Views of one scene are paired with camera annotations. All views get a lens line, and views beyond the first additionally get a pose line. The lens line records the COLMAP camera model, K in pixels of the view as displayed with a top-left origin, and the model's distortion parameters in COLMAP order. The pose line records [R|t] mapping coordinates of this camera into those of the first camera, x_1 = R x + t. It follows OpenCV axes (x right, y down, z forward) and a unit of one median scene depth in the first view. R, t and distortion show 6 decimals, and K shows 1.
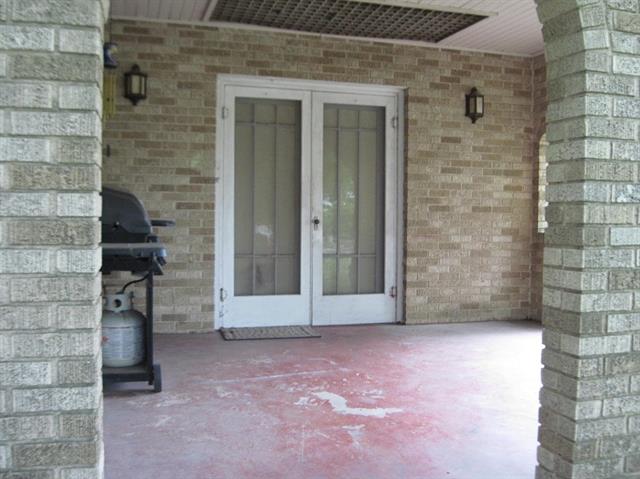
lens RADIAL K [[711.8, 0, 320.0], [0, 711.8, 239.5], [0, 0, 1]] dist [-0.123892, 0.004277]
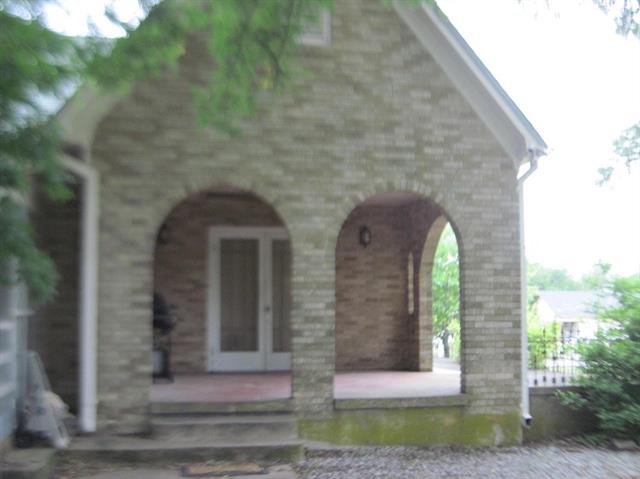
lens RADIAL K [[1010.1, 0, 320.0], [0, 1010.1, 239.5], [0, 0, 1]] dist [-0.015617, -0.014689]
pose [[0.993517, -0.023426, -0.111246, 0.379134], [0.010871, 0.993632, -0.112147, 0.079959], [0.113165, 0.110210, 0.987445, -1.352204]]
